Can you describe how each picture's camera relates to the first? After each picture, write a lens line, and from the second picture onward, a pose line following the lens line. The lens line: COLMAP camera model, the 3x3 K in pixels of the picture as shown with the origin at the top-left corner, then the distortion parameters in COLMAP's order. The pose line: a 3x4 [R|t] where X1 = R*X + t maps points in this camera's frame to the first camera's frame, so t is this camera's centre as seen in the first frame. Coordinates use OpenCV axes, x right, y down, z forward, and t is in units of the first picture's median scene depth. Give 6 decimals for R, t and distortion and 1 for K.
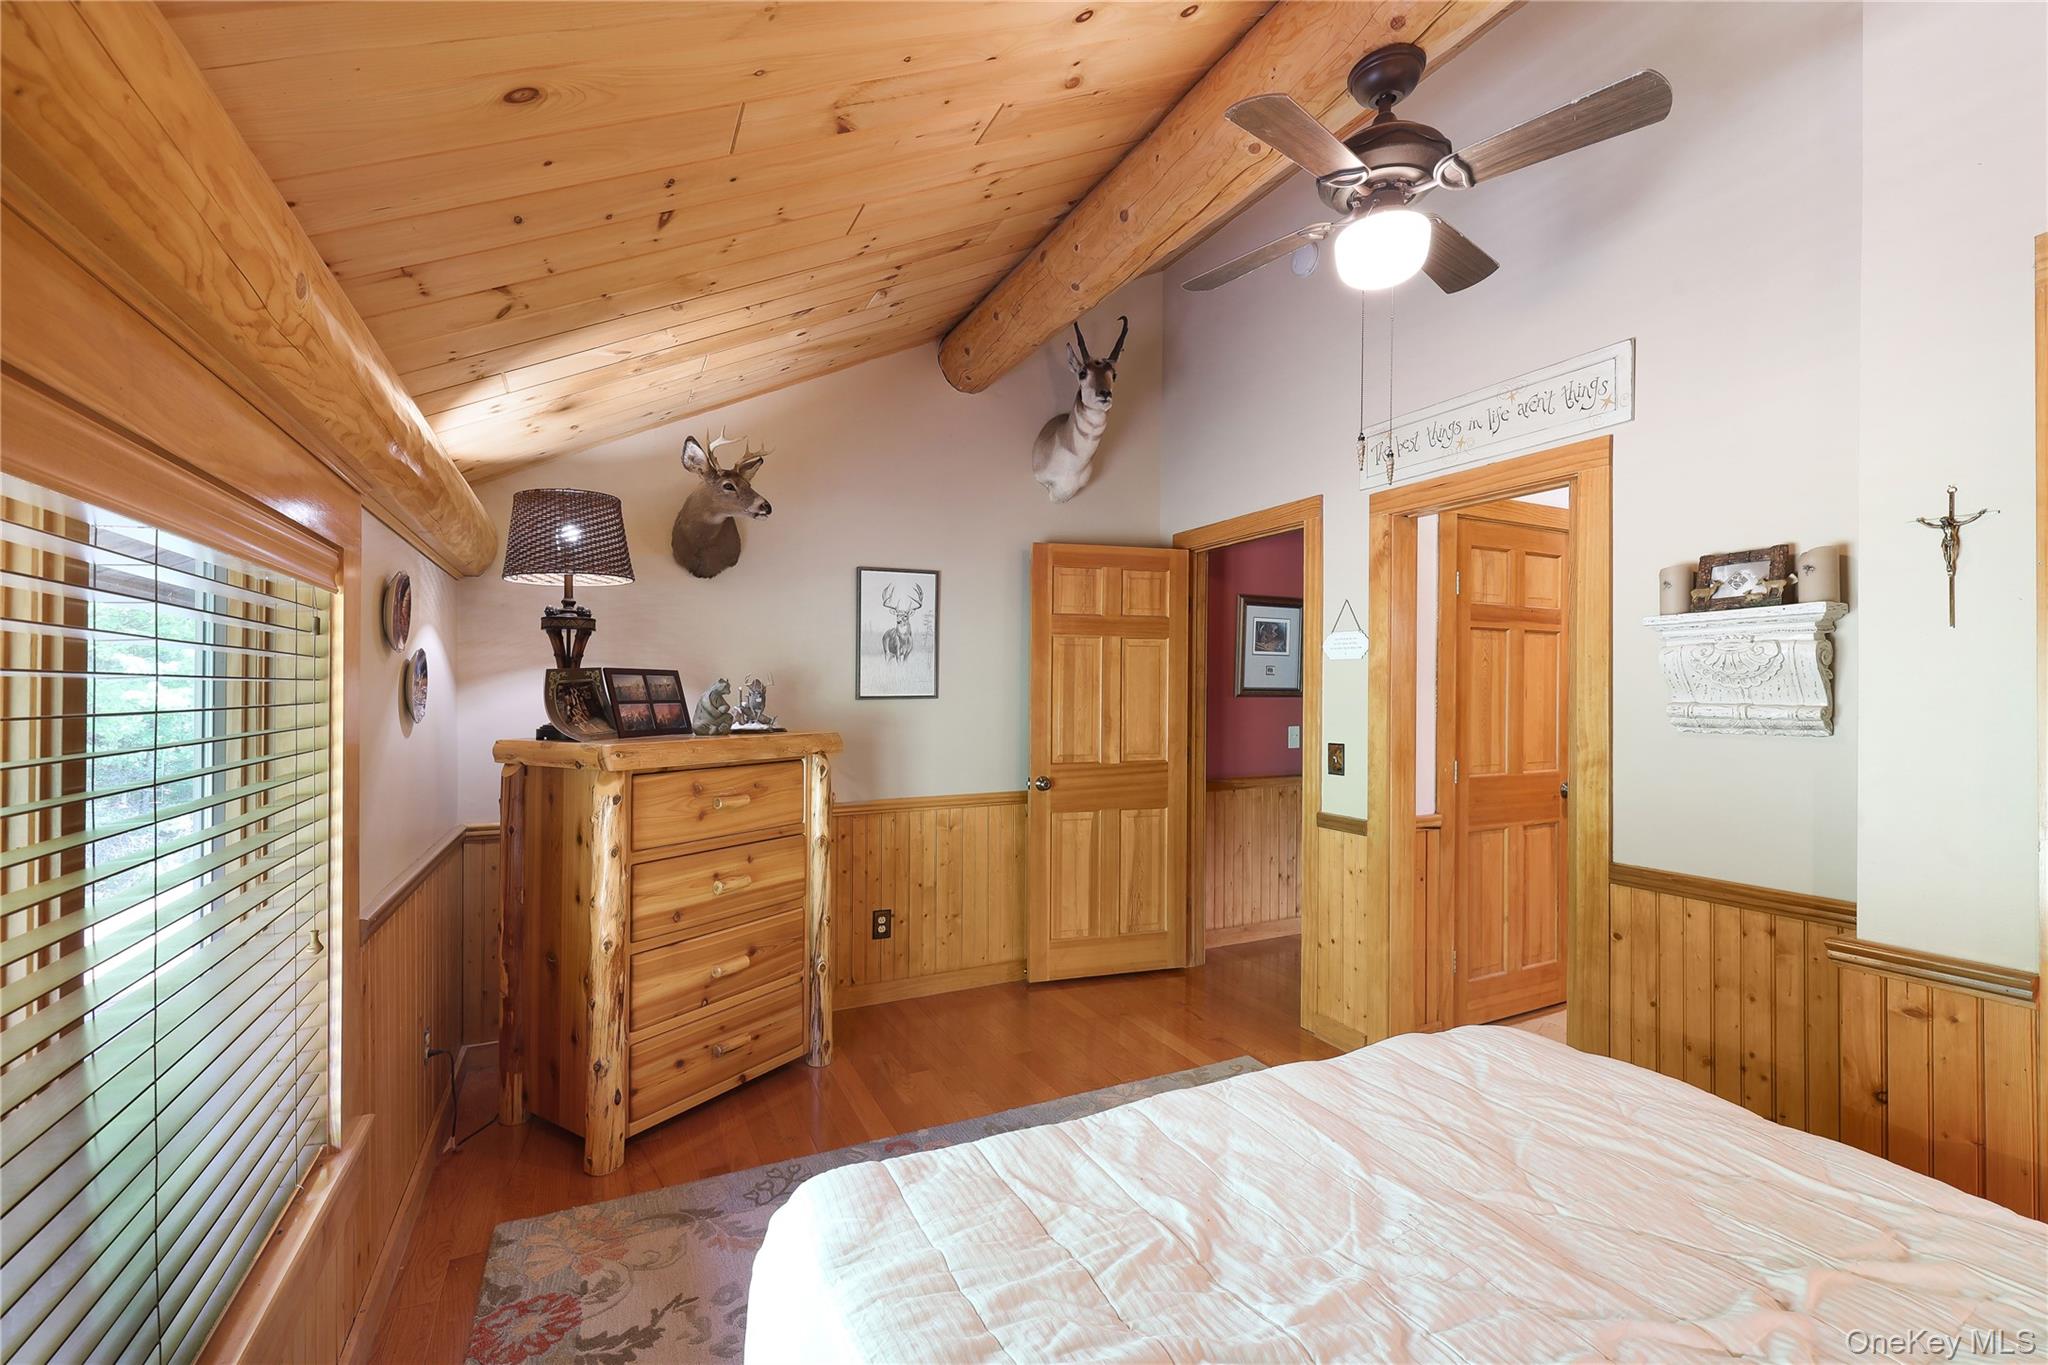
lens RADIAL K [[862.7, 0, 1016.8], [0, 862.7, 689.2], [0, 0, 1]] dist [-0.000019, 0.000171]
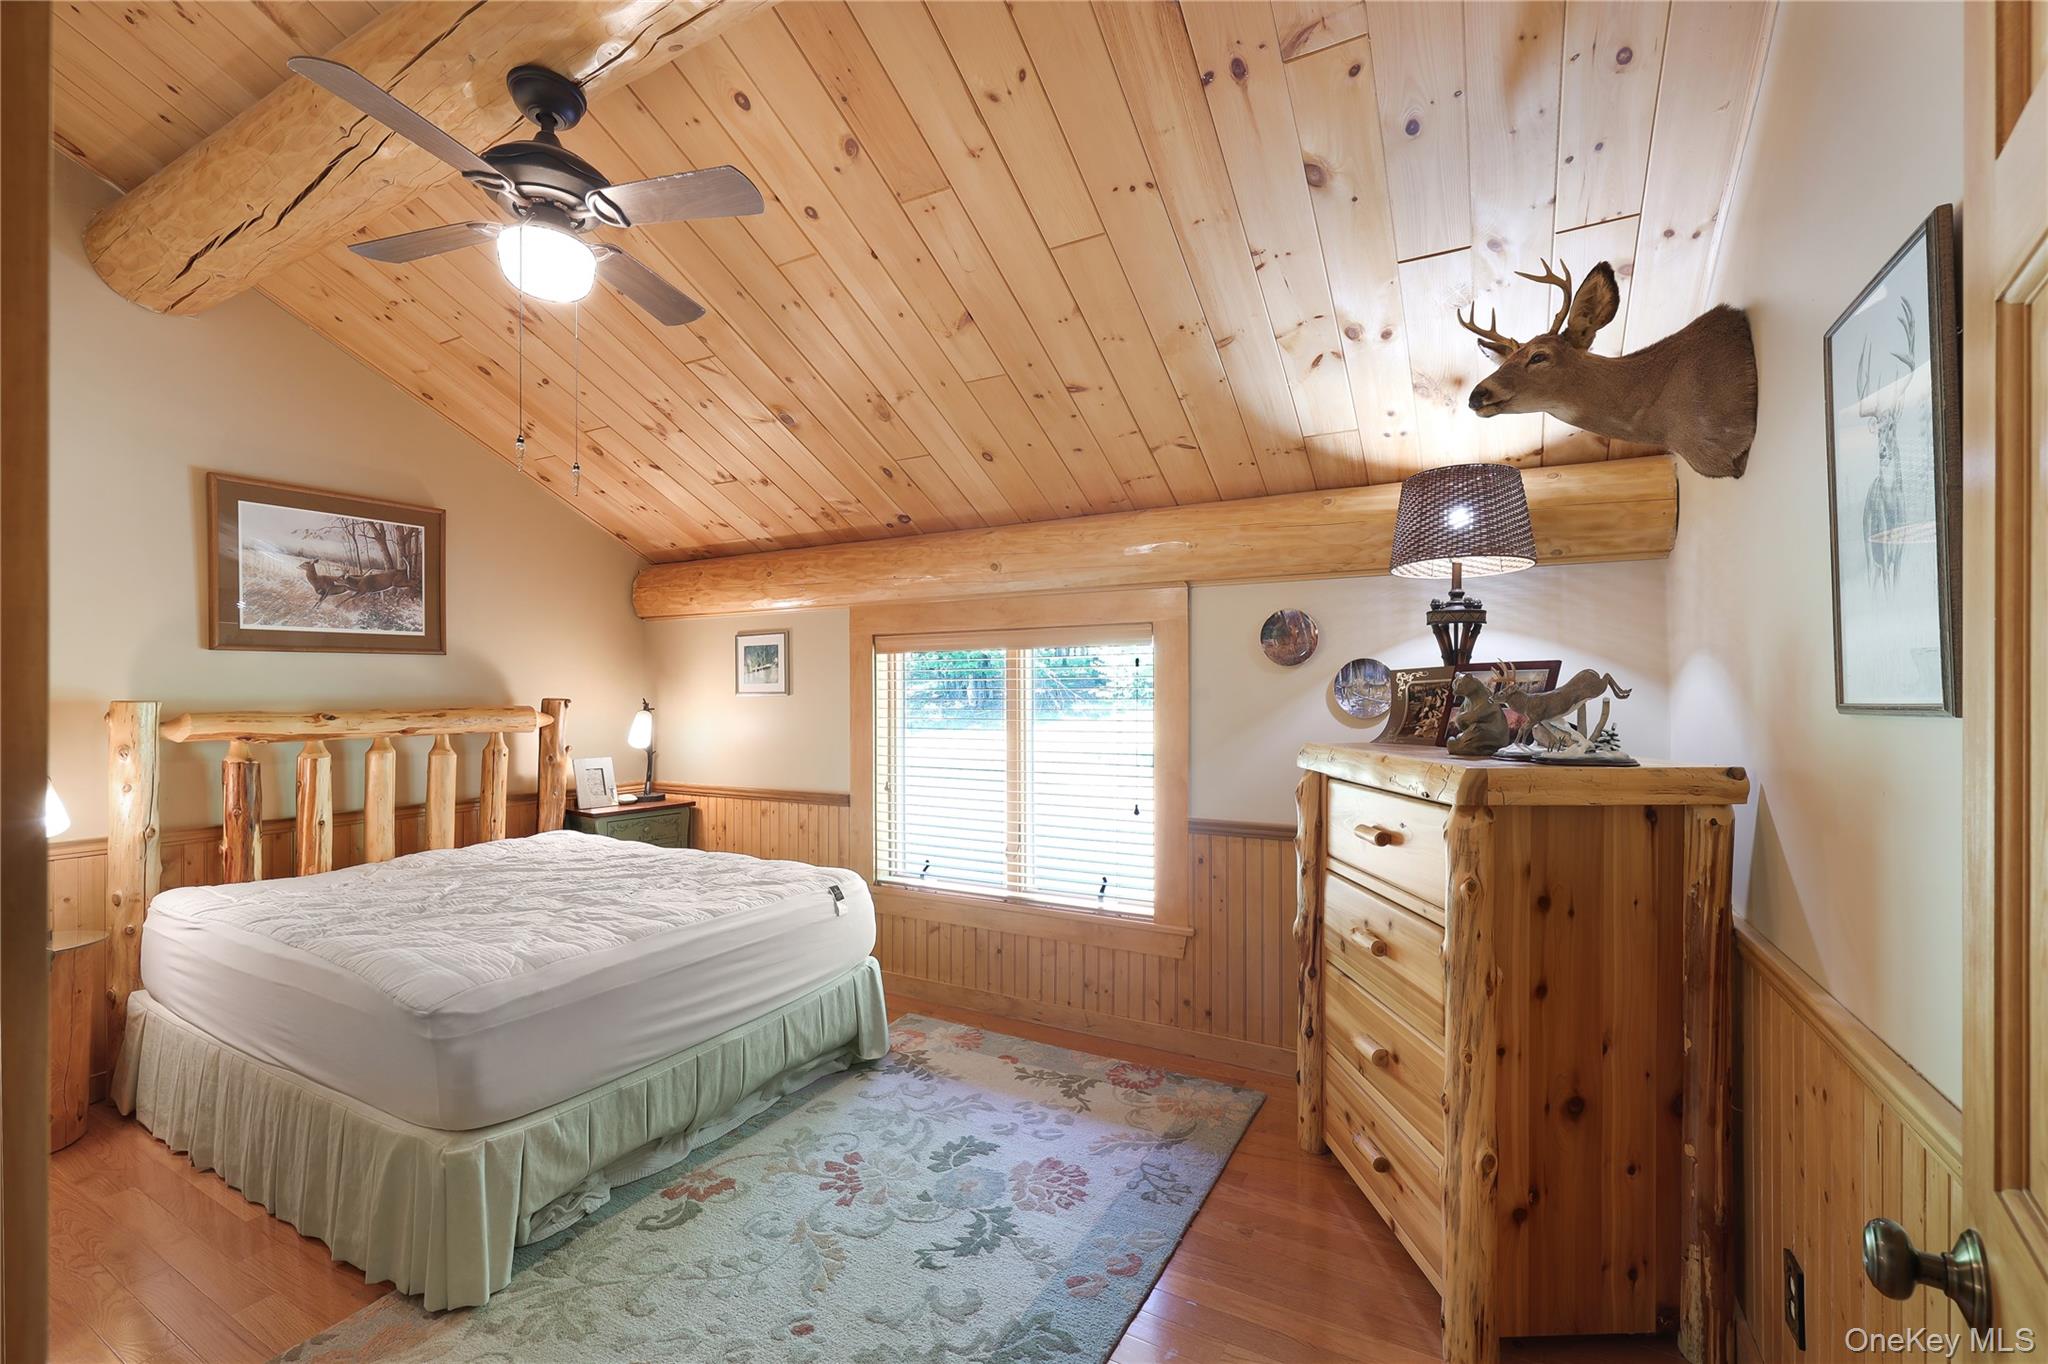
lens RADIAL K [[862.7, 0, 1016.8], [0, 862.7, 688.7], [0, 0, 1]] dist [-0.000019, 0.000171]
pose [[-0.822360, -0.008746, -0.568901, 0.380579], [-0.004842, 0.999953, -0.008374, 0.009046], [0.568947, -0.004132, -0.822363, 1.512429]]
